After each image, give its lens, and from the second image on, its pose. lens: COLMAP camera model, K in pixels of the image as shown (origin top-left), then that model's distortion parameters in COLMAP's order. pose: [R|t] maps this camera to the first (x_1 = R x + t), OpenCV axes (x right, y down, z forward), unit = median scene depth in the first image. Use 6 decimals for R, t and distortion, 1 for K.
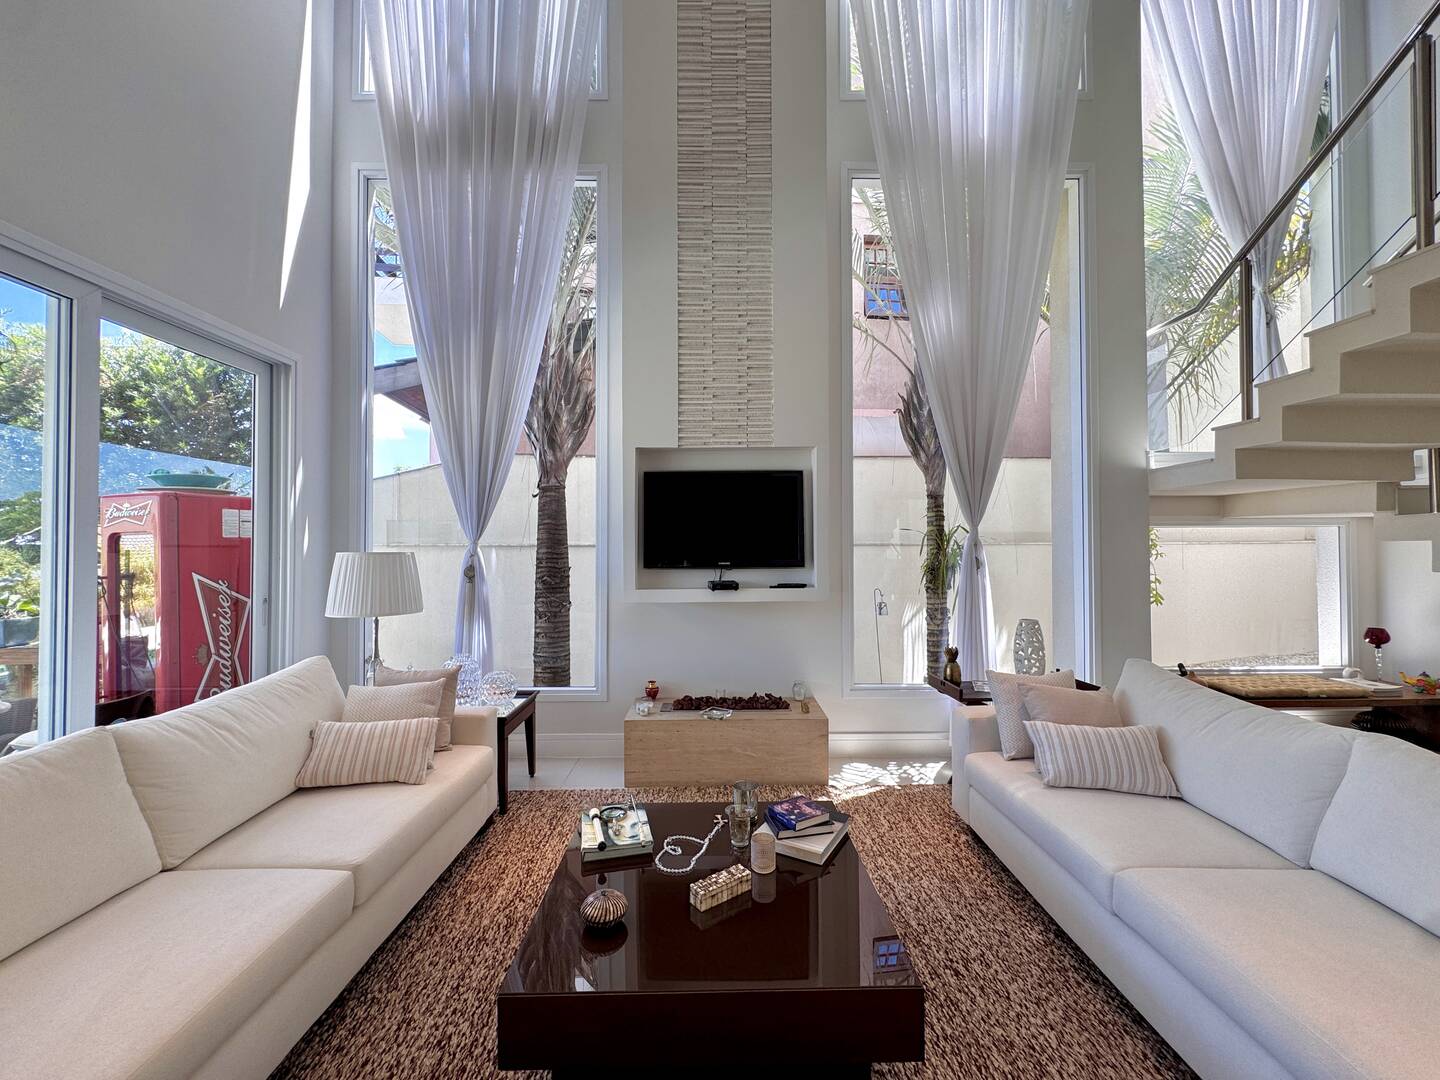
lens RADIAL K [[575.6, 0, 721.9], [0, 575.6, 538.1], [0, 0, 1]] dist [-0.004402, 0.000900]
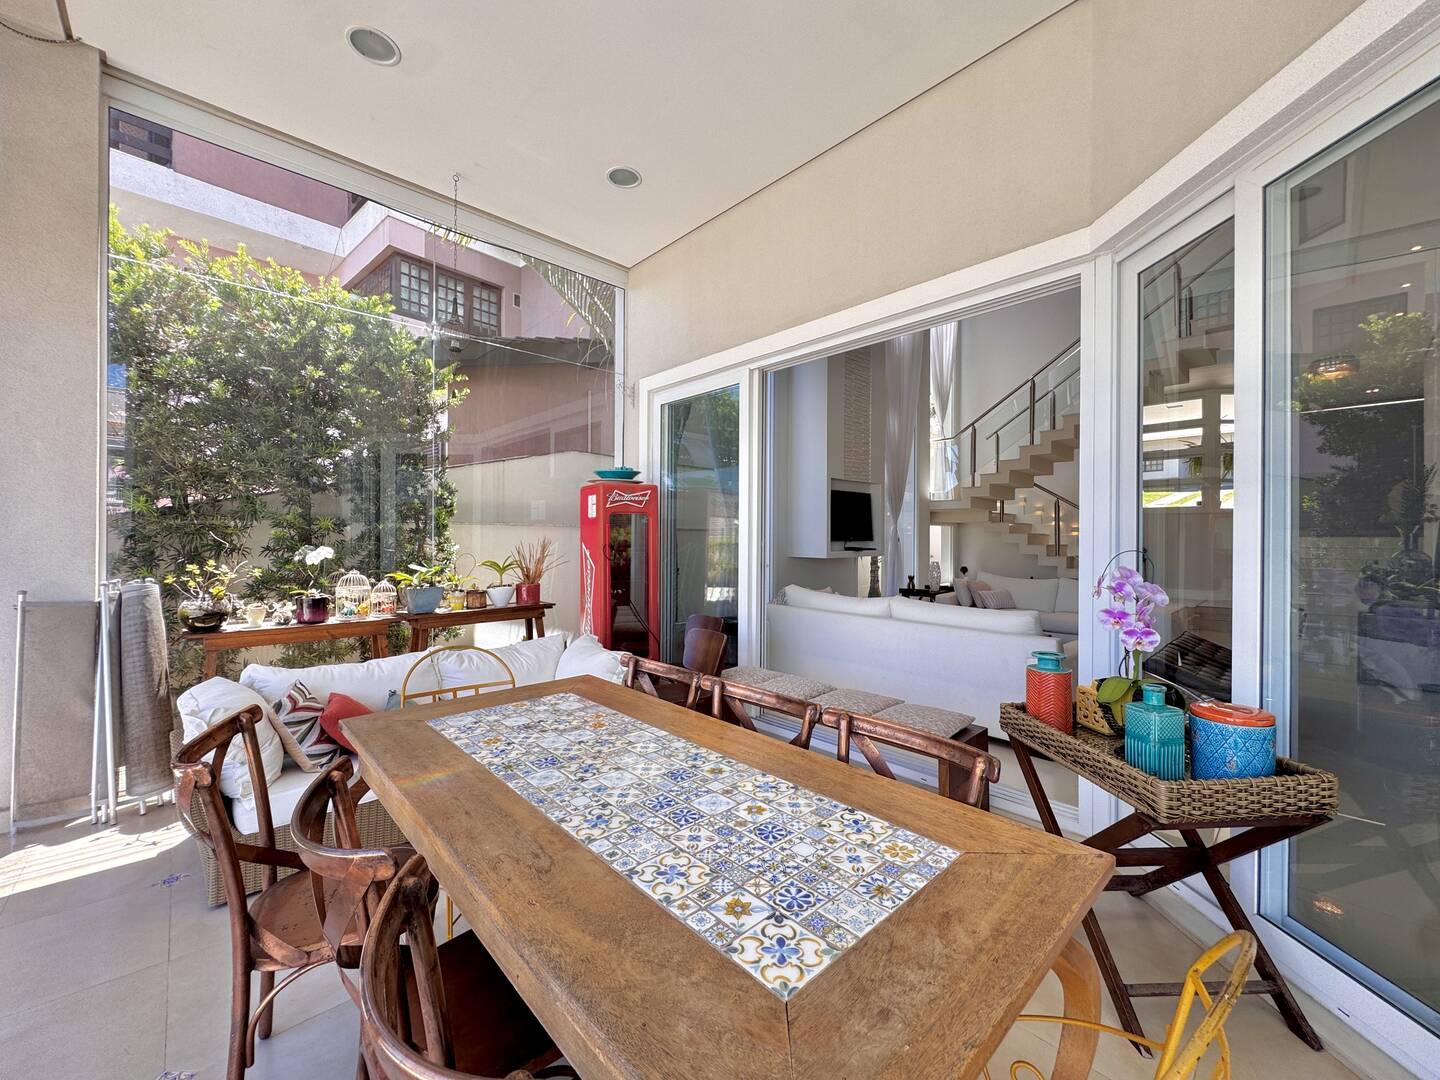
lens RADIAL K [[575.6, 0, 720.1], [0, 575.6, 542.6], [0, 0, 1]] dist [-0.004402, 0.000900]
pose [[0.730407, 0.002423, 0.683008, -1.708739], [-0.019205, 0.999671, 0.016991, 0.033947], [-0.682742, -0.025528, 0.730214, -0.157338]]
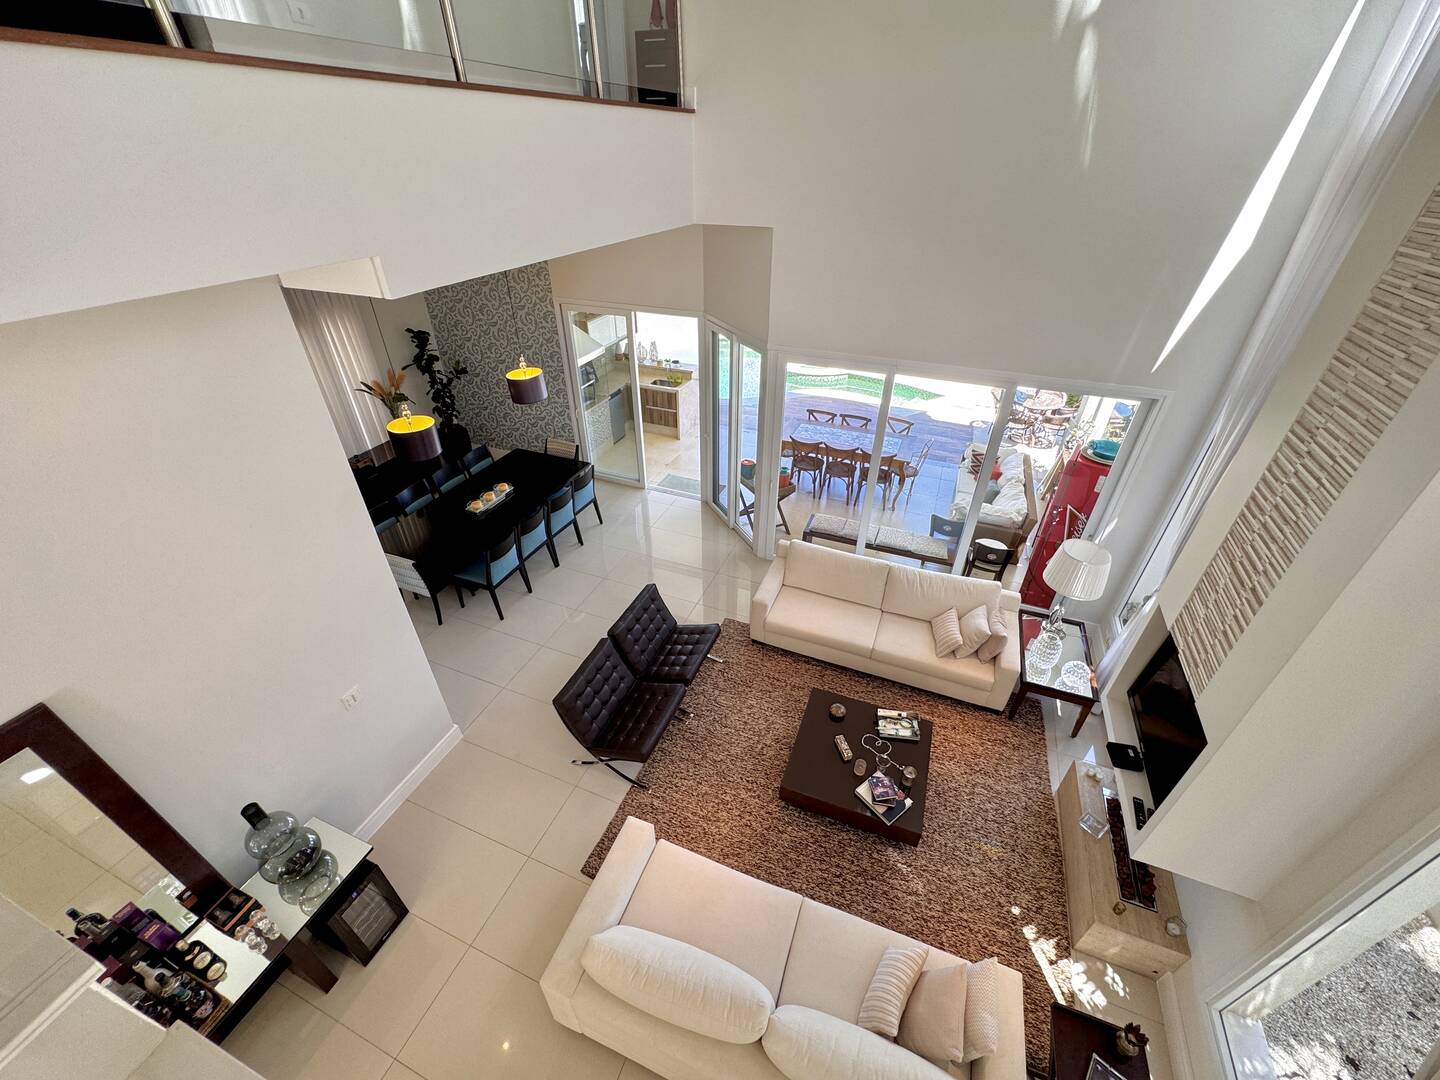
lens RADIAL K [[575.6, 0, 725.3], [0, 575.6, 541.8], [0, 0, 1]] dist [-0.004402, 0.000900]
pose [[-0.372733, 0.531453, -0.760676, 0.823209], [0.017329, 0.823592, 0.566918, -0.805731], [0.927777, 0.198127, -0.316190, 0.559619]]
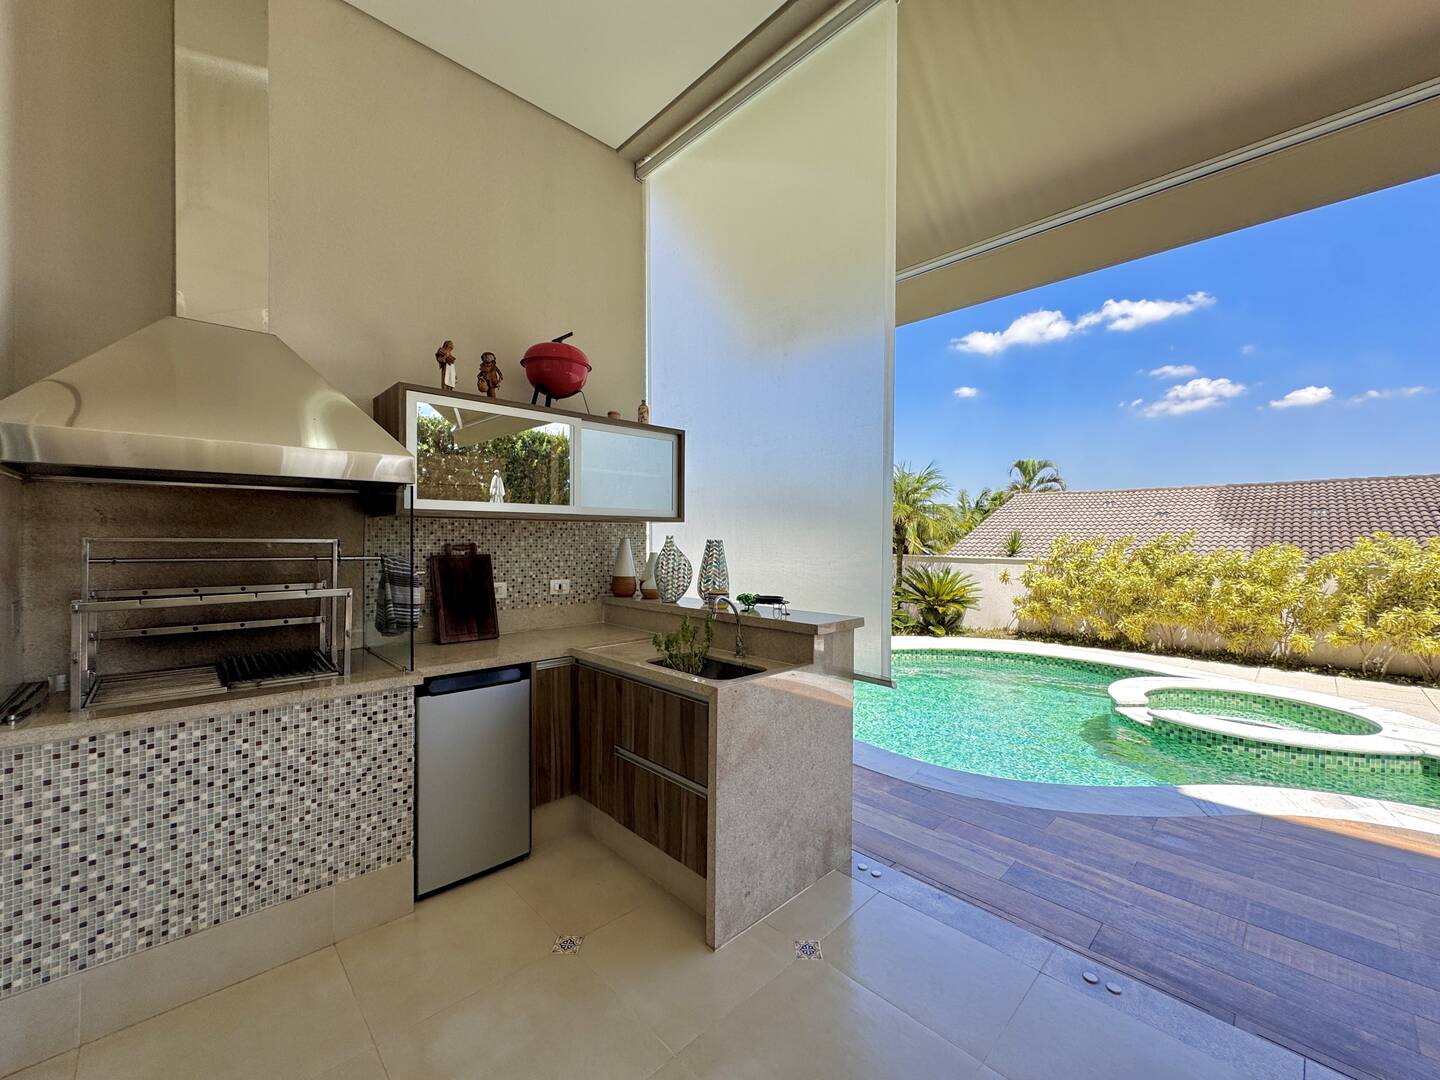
lens RADIAL K [[575.6, 0, 722.5], [0, 575.6, 539.8], [0, 0, 1]] dist [-0.004402, 0.000900]
pose [[-0.721975, 0.004345, -0.691905, -1.205487], [0.013636, 0.999875, -0.007950, 0.020482], [0.691784, -0.015174, -0.721945, -0.253013]]
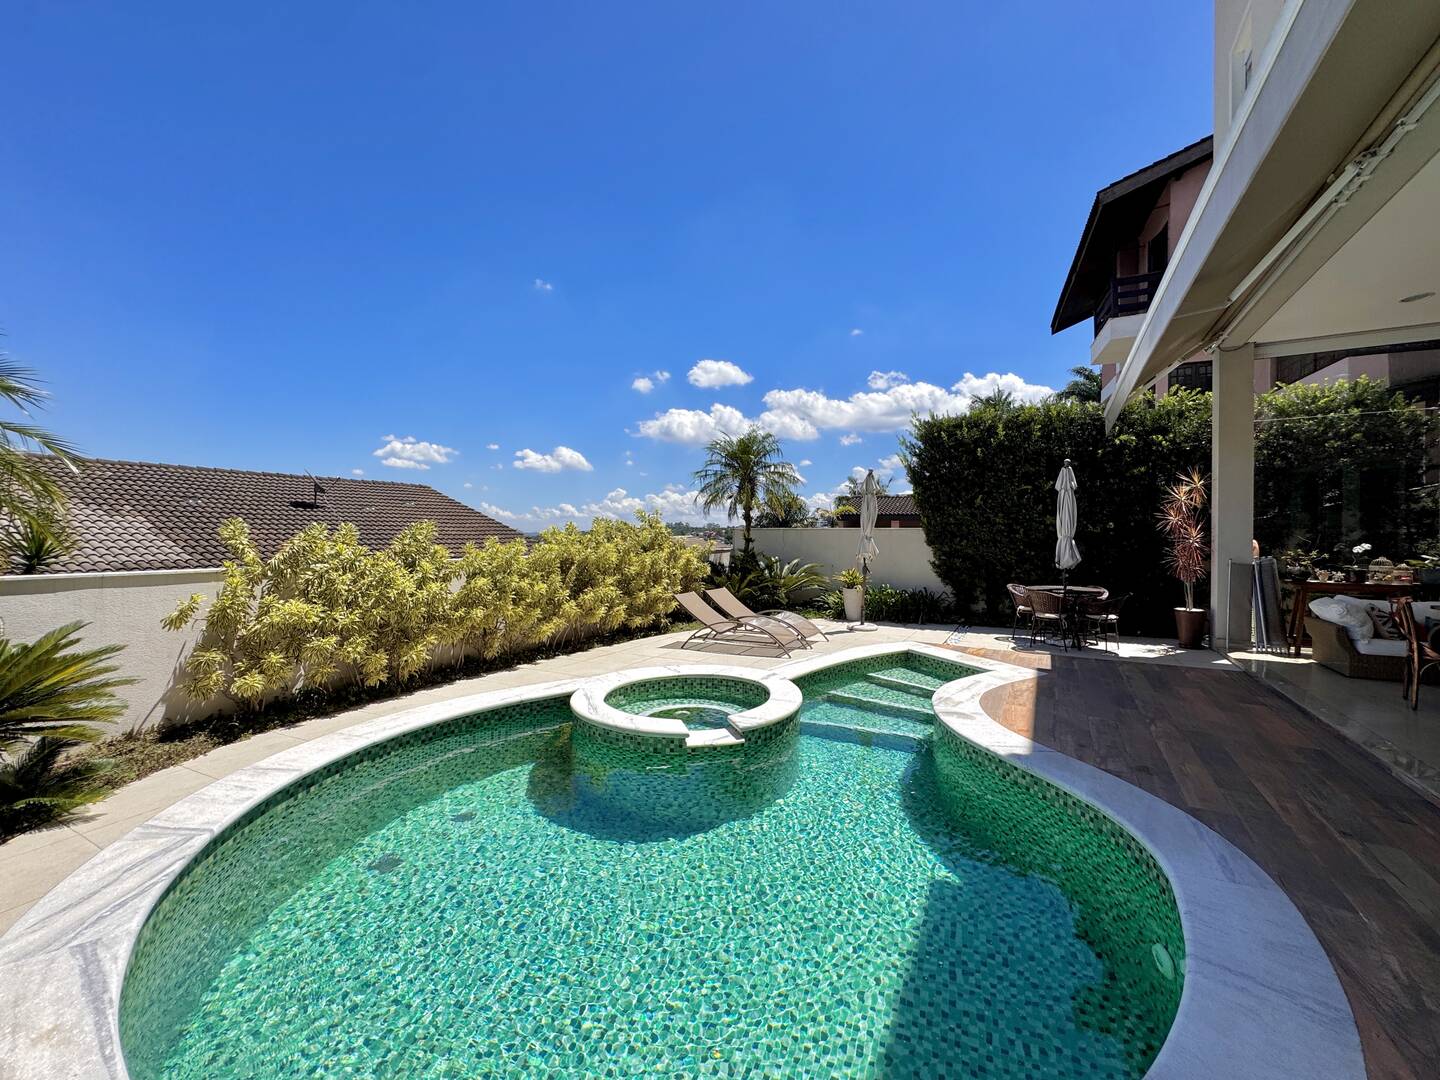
lens RADIAL K [[575.6, 0, 718.5], [0, 575.6, 536.3], [0, 0, 1]] dist [-0.004402, 0.000900]
pose [[0.866996, 0.008599, -0.498240, -2.512816], [0.000350, 0.999840, 0.017864, 0.009492], [0.498315, -0.015662, 0.866855, -1.830952]]
